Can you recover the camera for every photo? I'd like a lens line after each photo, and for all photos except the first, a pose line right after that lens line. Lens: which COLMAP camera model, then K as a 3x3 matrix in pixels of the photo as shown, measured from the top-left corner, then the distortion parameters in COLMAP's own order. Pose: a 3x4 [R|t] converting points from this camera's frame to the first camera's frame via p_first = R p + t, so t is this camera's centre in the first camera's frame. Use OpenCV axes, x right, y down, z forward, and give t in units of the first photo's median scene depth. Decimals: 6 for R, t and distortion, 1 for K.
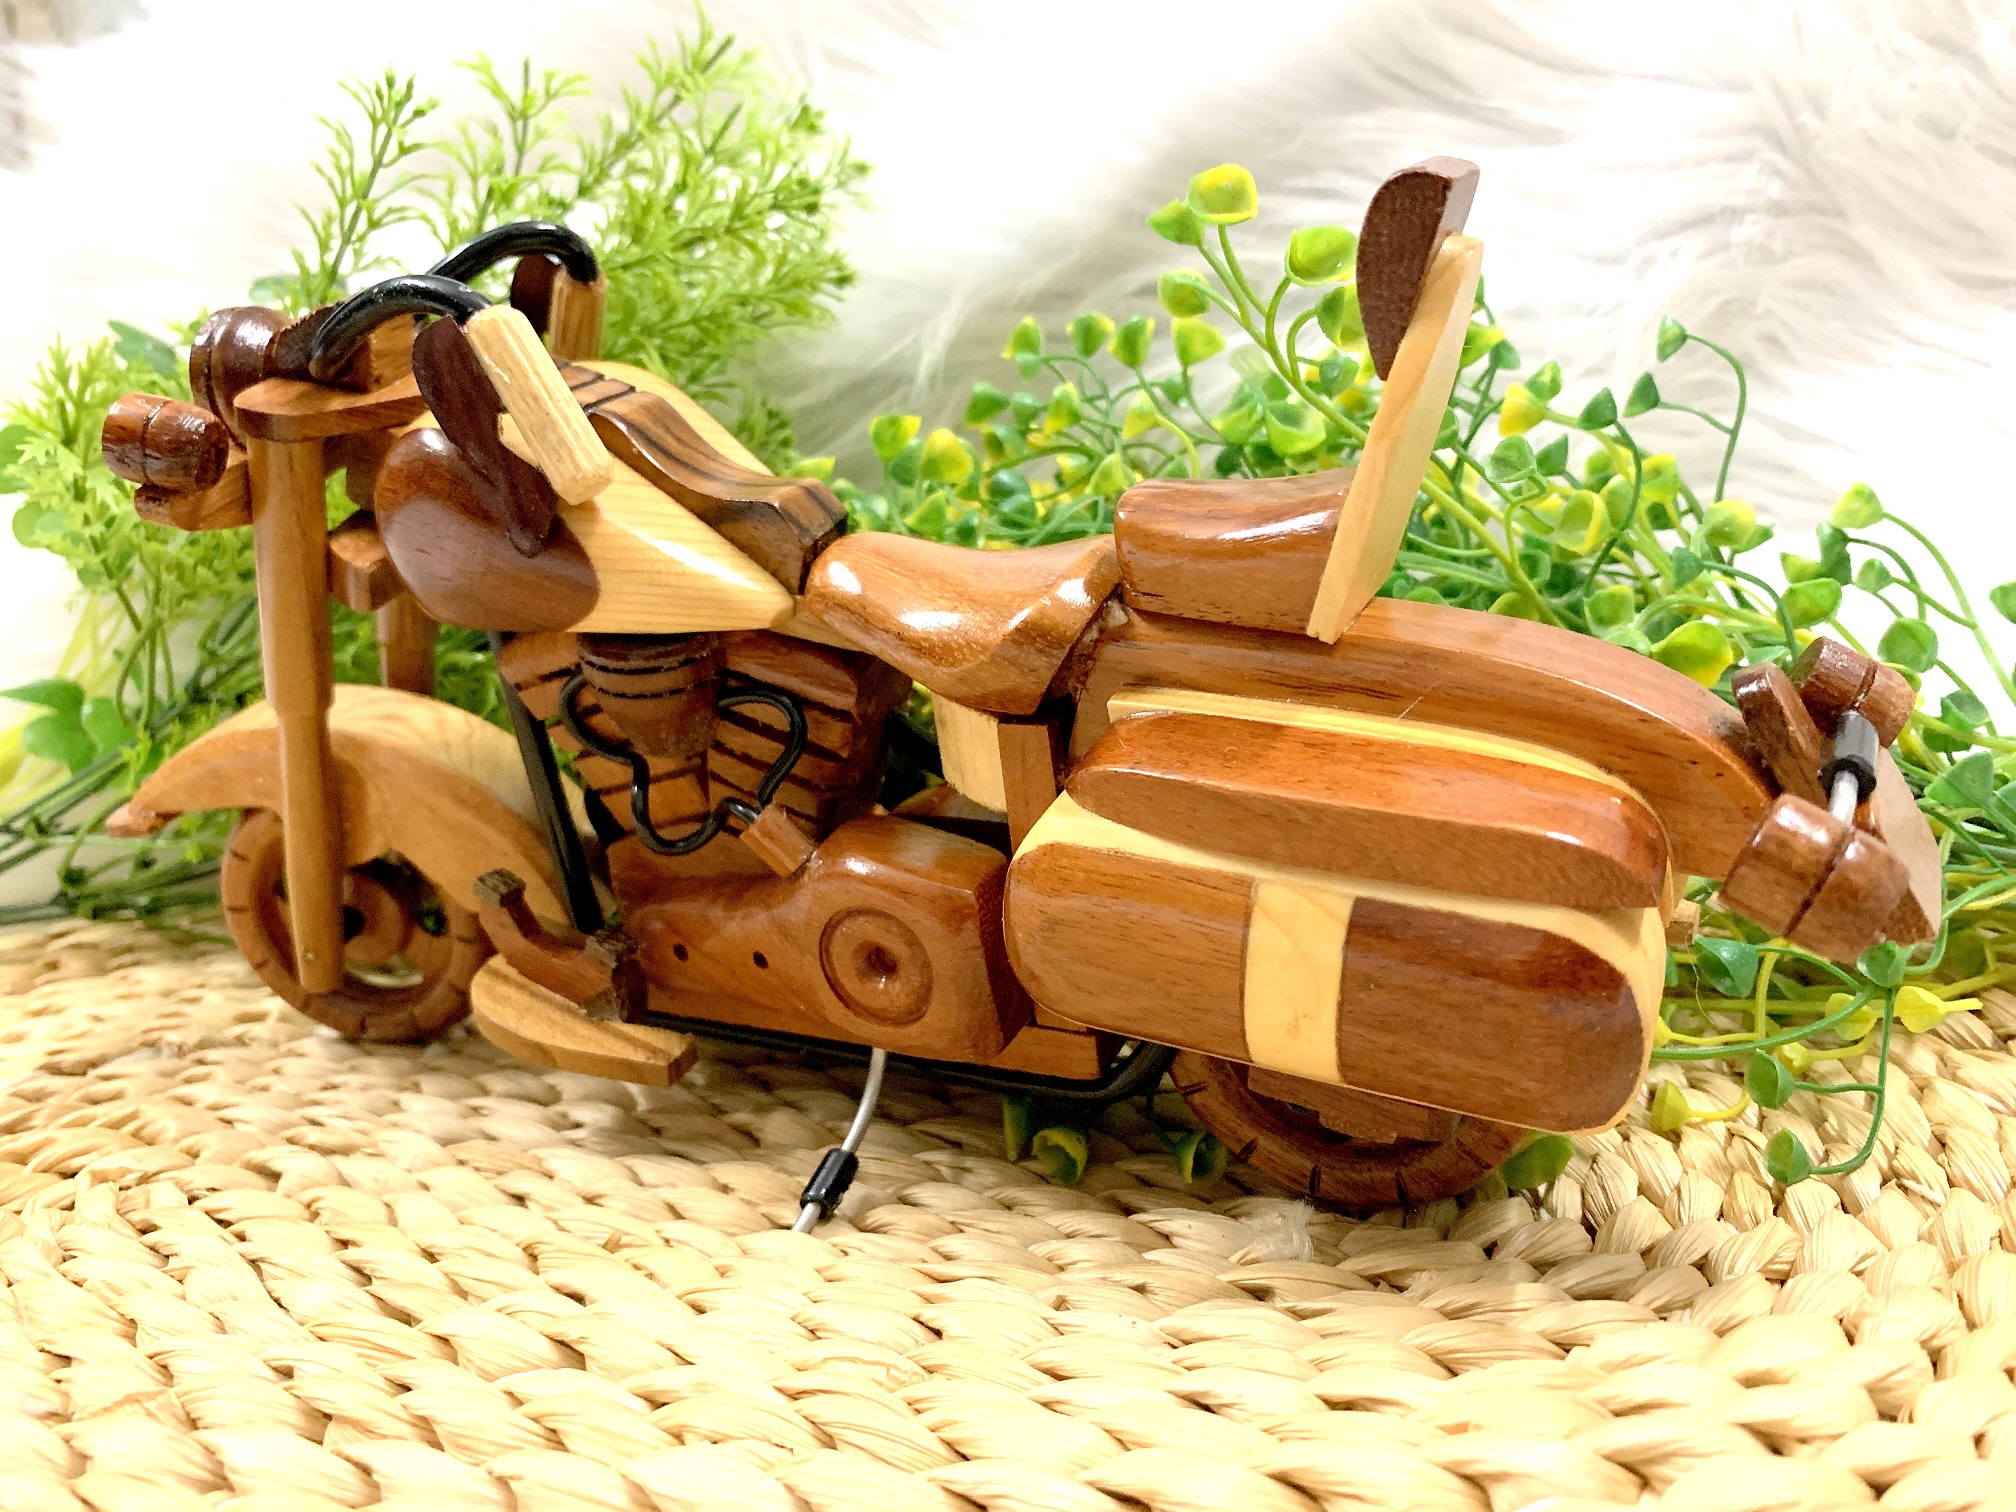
lens RADIAL K [[1632.0, 0, 1006.1], [0, 1632.0, 737.8], [0, 0, 1]] dist [-0.038679, 0.018634]
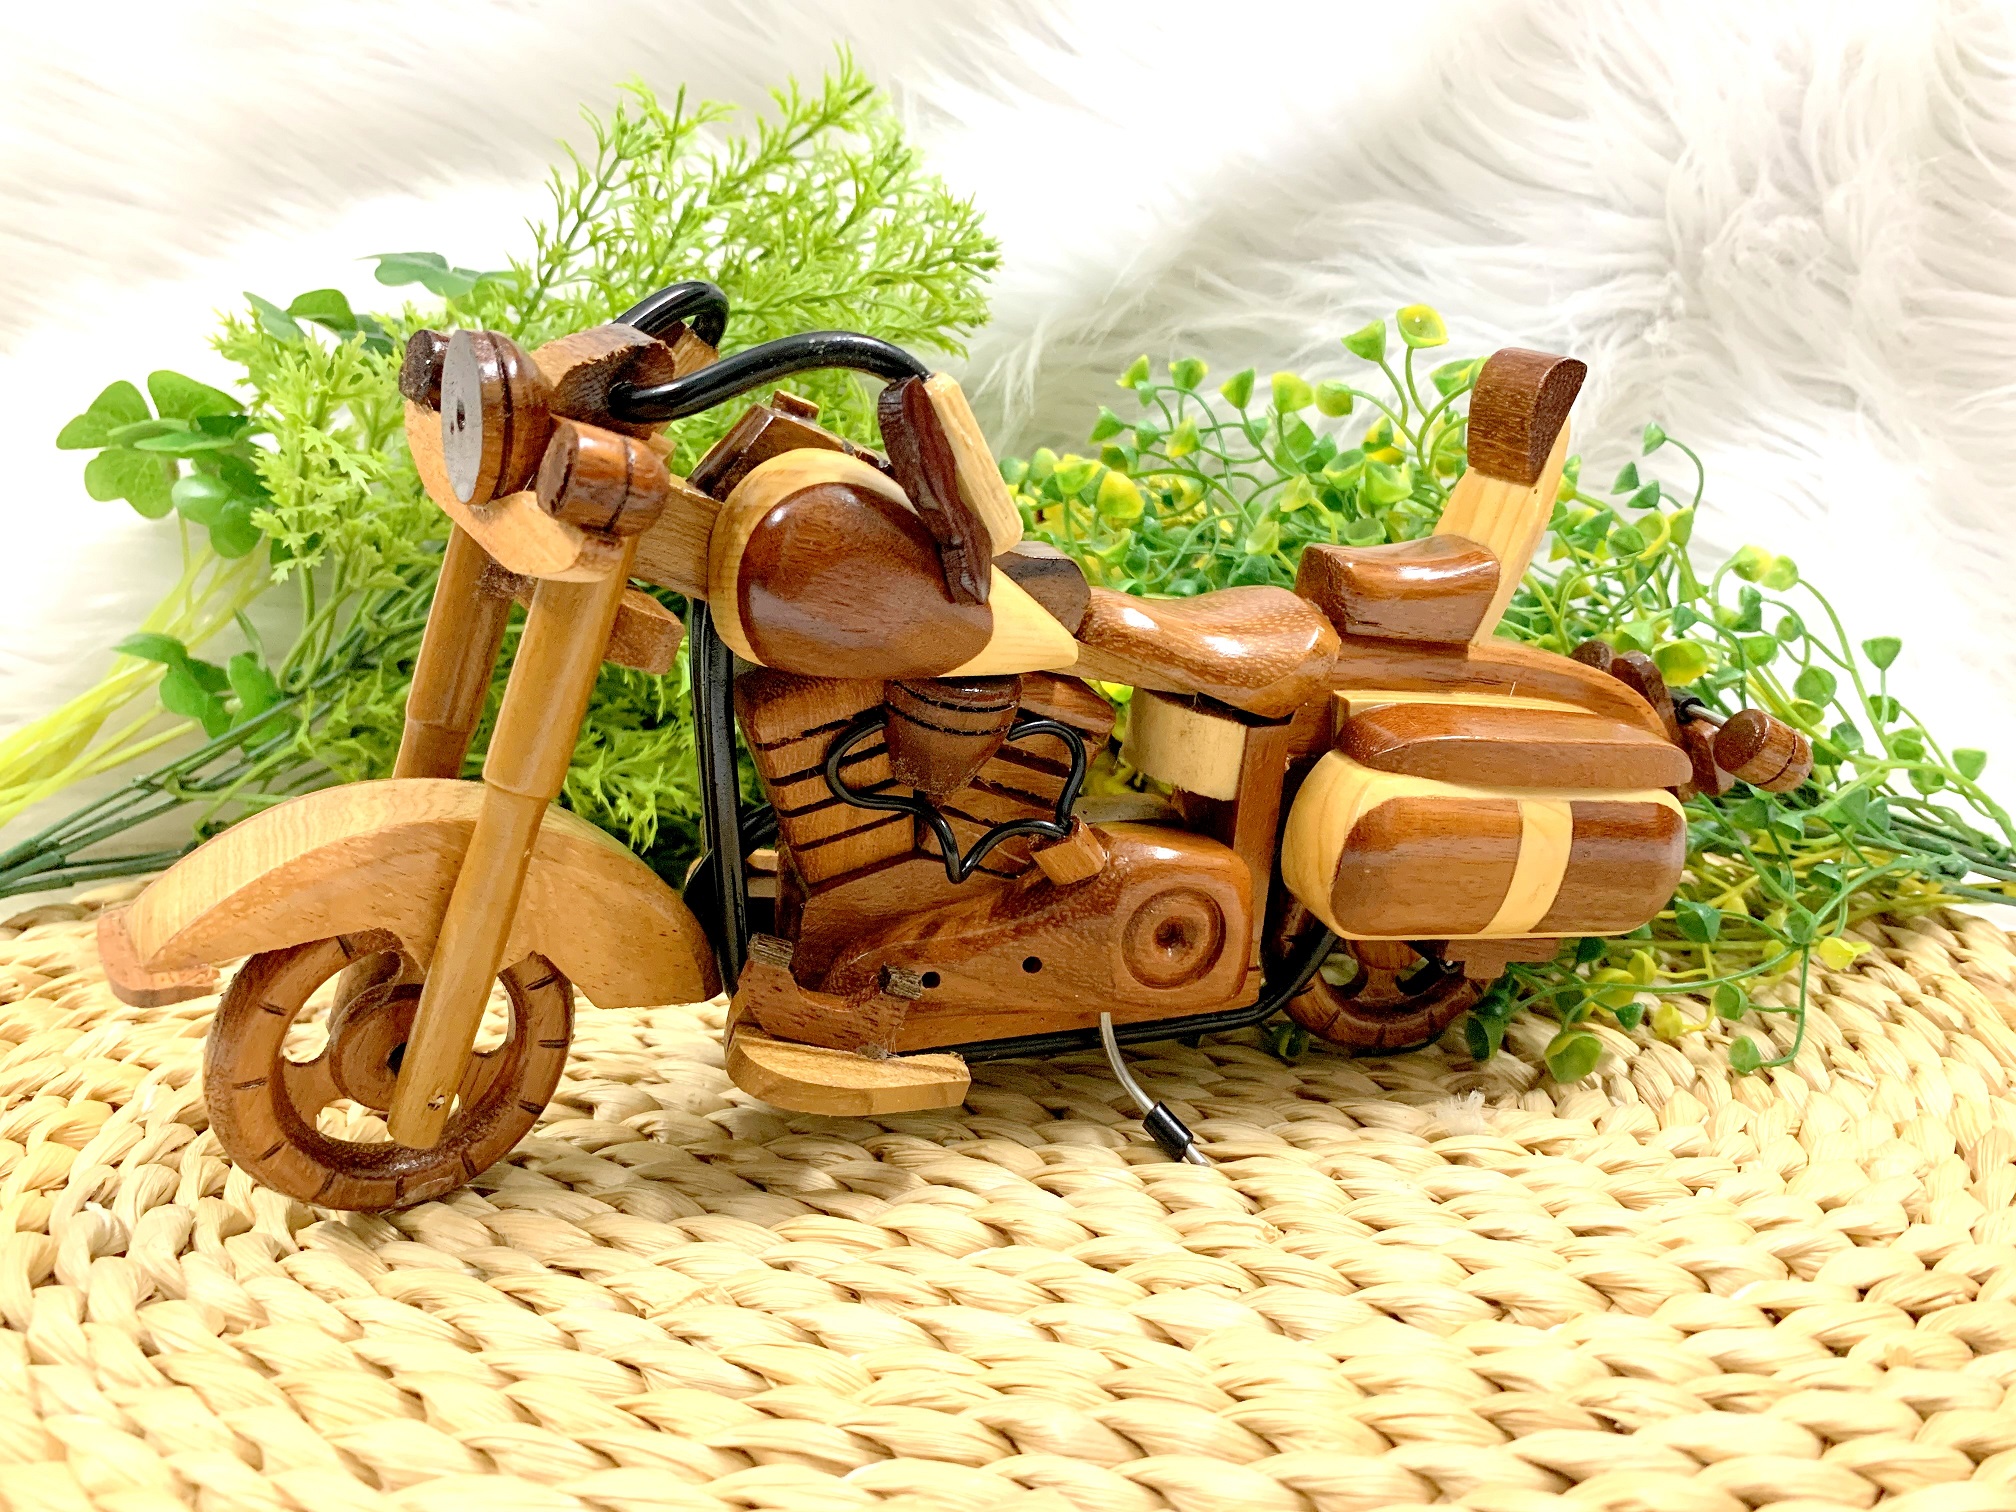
lens RADIAL K [[1632.0, 0, 997.3], [0, 1632.0, 736.6], [0, 0, 1]] dist [-0.038679, 0.018634]
pose [[0.972430, 0.019676, 0.232365, -0.339743], [-0.033233, 0.997956, 0.054575, -0.050226], [-0.230817, -0.060792, 0.971096, -0.137922]]
